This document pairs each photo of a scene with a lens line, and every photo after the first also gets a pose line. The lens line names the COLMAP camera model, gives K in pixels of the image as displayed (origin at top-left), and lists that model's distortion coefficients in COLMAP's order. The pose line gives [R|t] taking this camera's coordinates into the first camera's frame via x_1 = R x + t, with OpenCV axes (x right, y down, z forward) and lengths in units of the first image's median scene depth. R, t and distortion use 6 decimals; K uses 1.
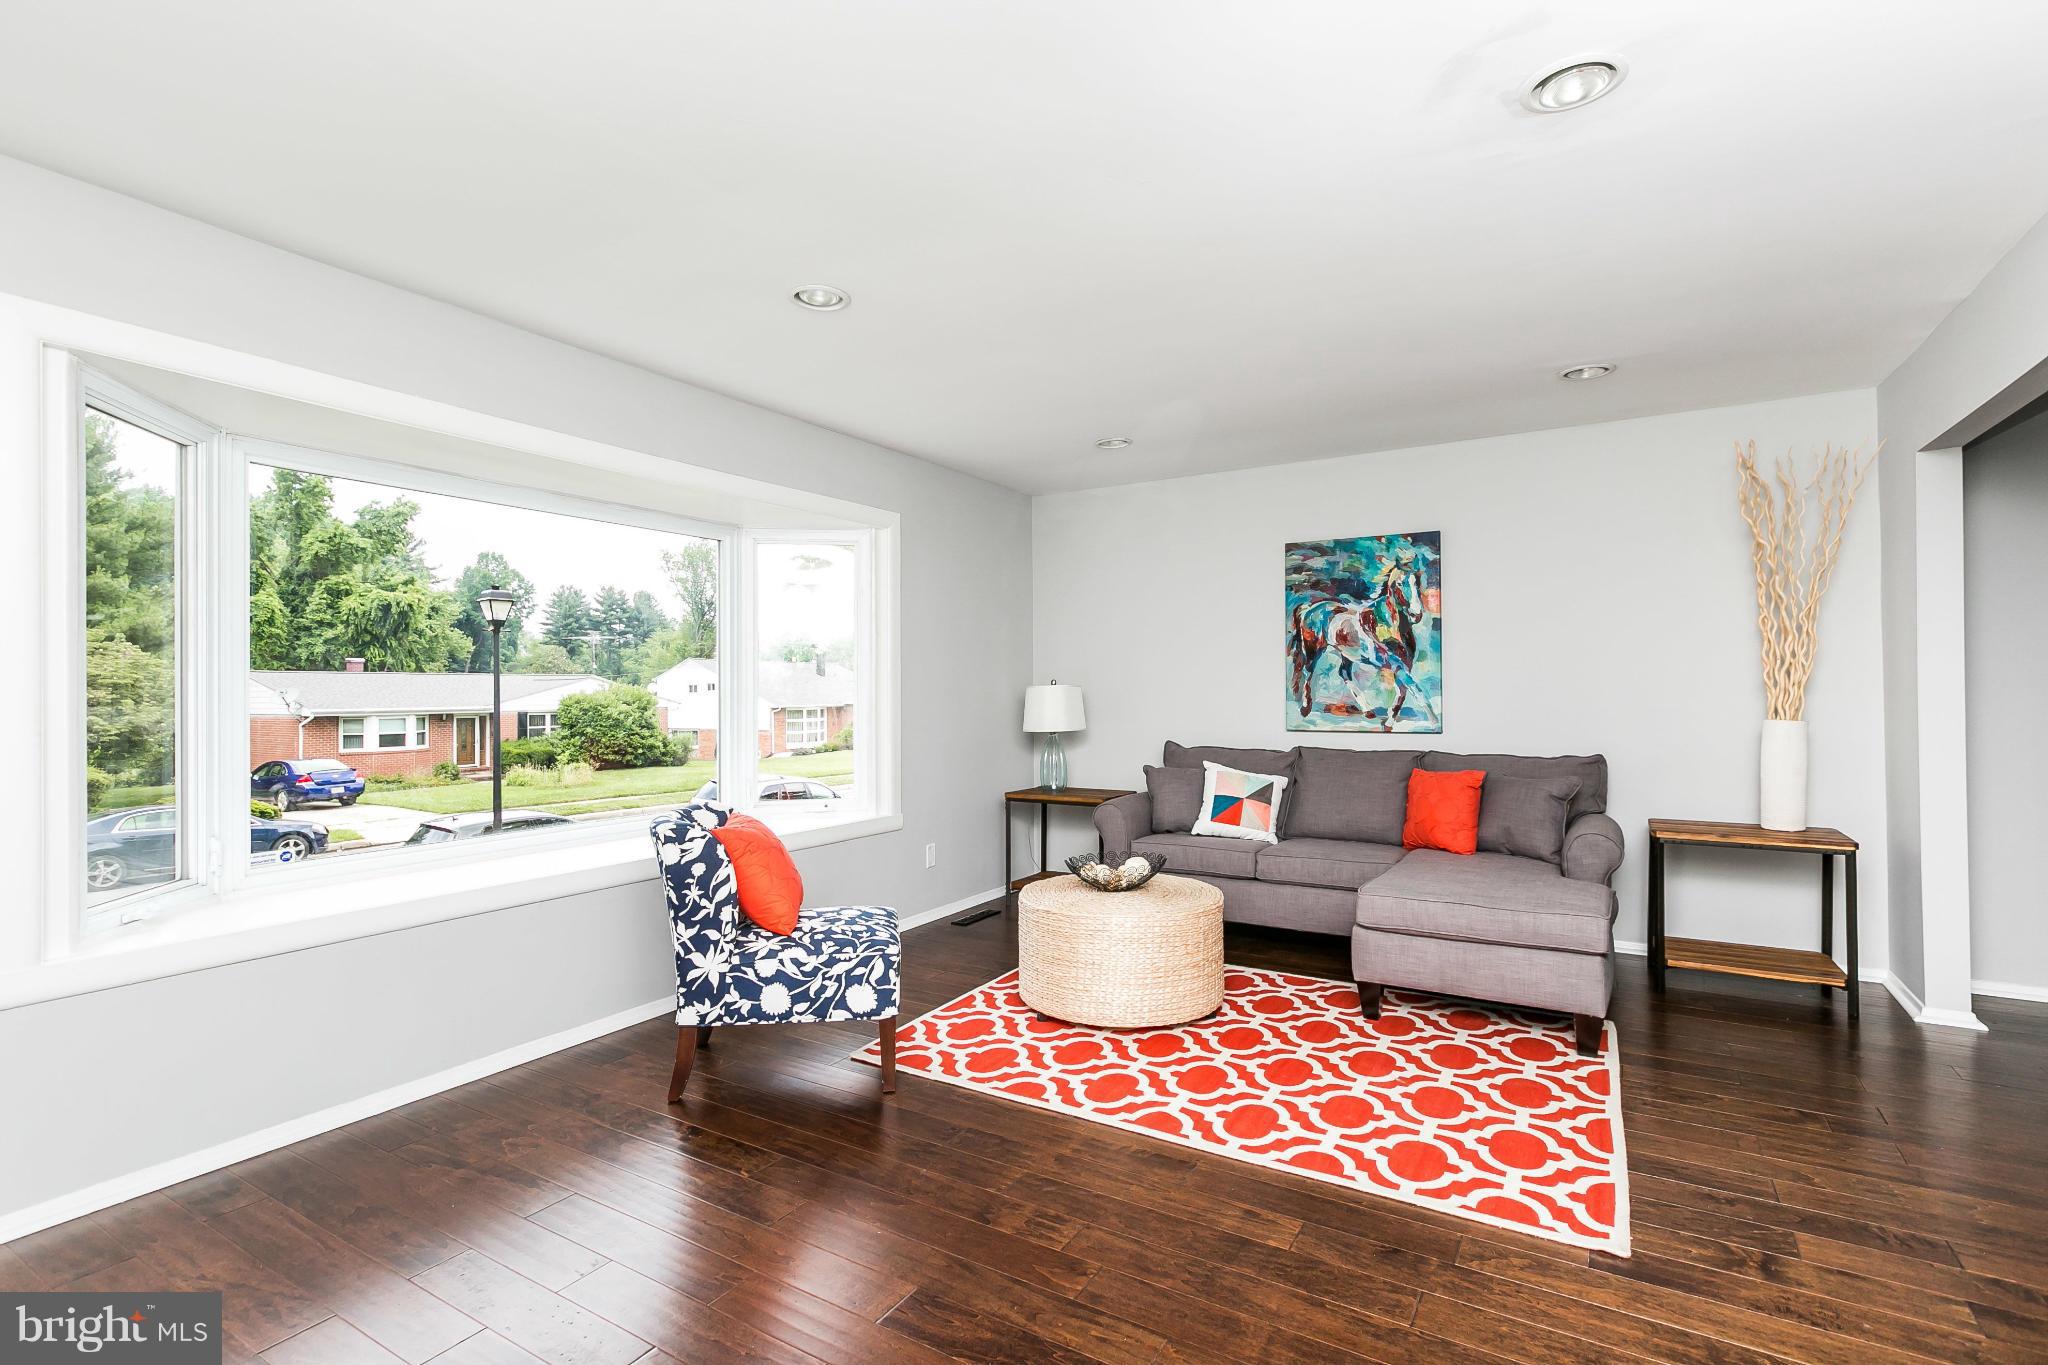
lens RADIAL K [[960.1, 0, 1006.1], [0, 960.1, 682.7], [0, 0, 1]] dist [-0.003671, -0.000991]
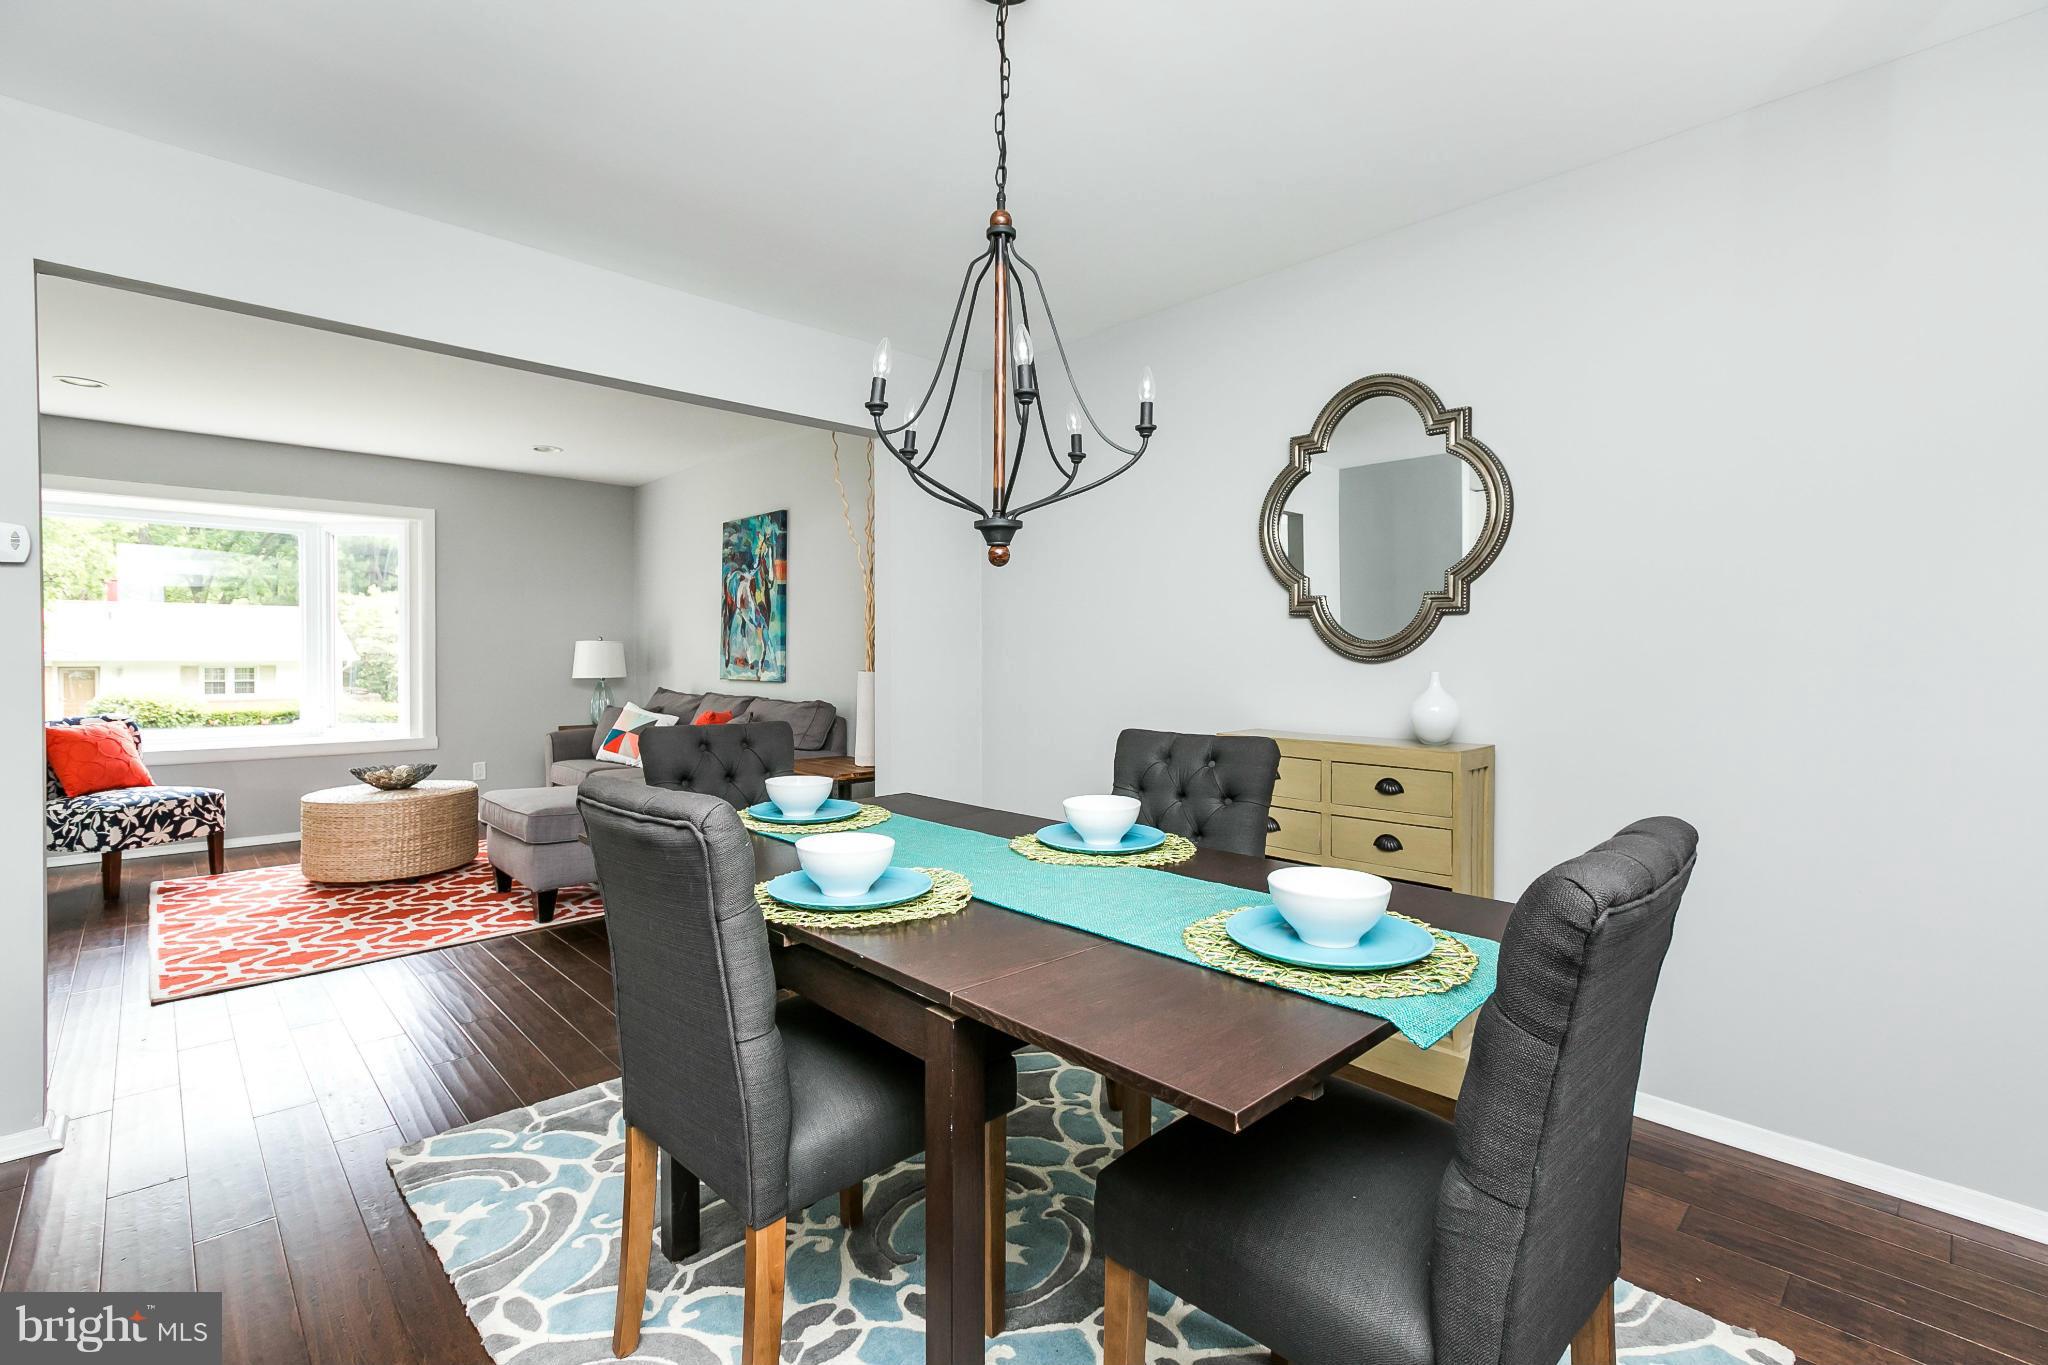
lens RADIAL K [[941.0, 0, 1013.9], [0, 941.0, 671.6], [0, 0, 1]] dist [-0.004396, 0.001455]
pose [[0.969180, 0.009871, -0.246156, 1.025675], [-0.005610, 0.999822, 0.018004, 0.017640], [0.246290, -0.016069, 0.969063, -0.049837]]
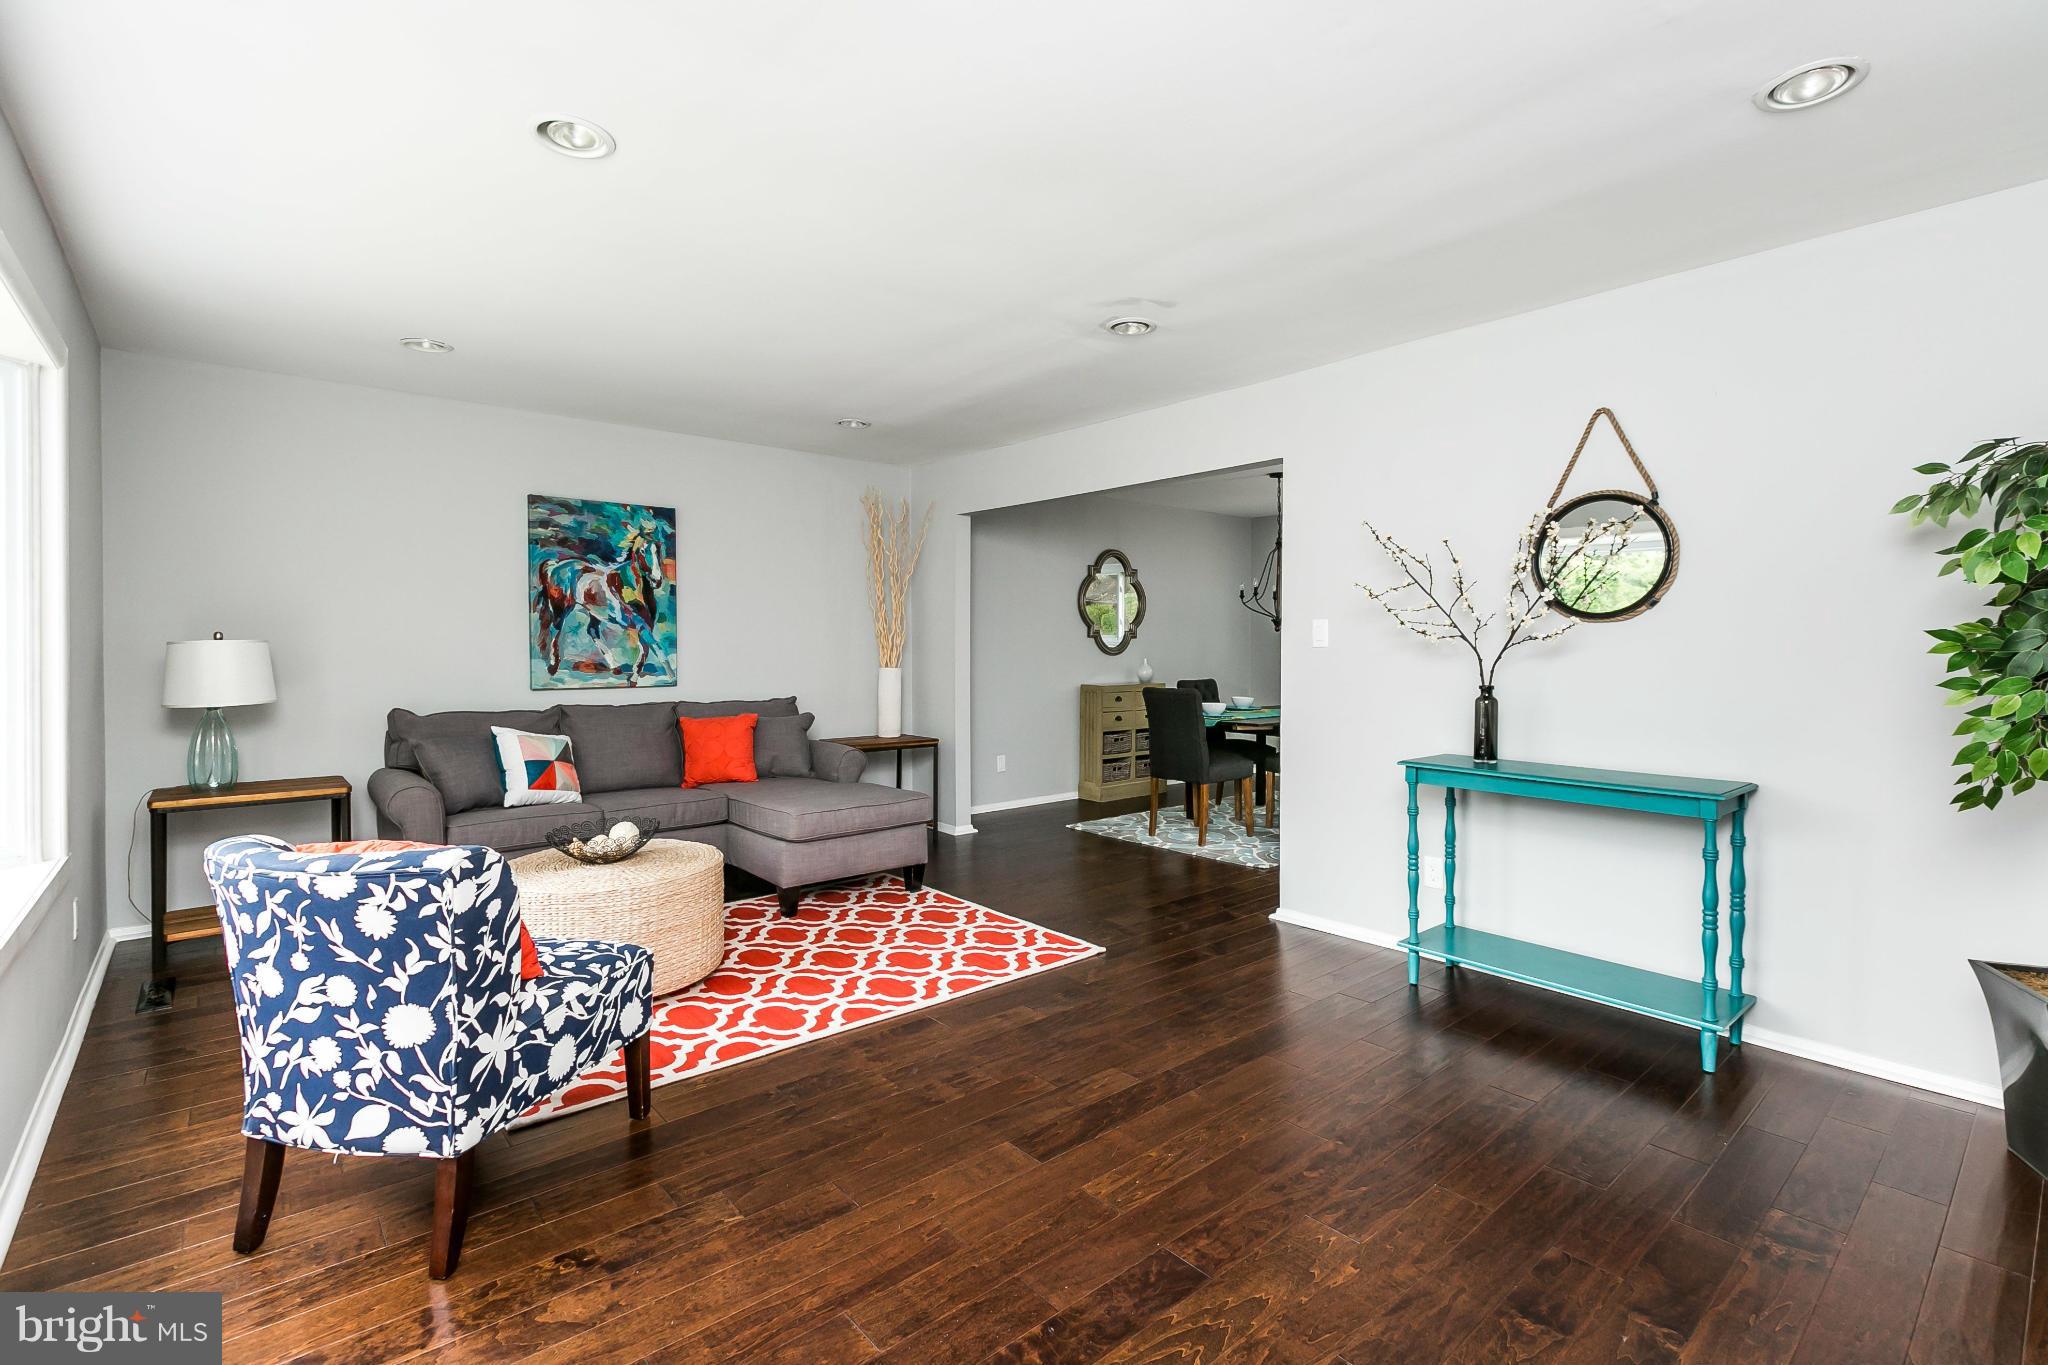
lens RADIAL K [[960.1, 0, 1029.3], [0, 960.1, 654.9], [0, 0, 1]] dist [-0.003671, -0.000991]
pose [[0.284850, -0.004223, 0.958563, -0.532327], [-0.009937, 0.999924, 0.007359, 0.003028], [-0.958521, -0.011621, 0.284786, 0.272797]]
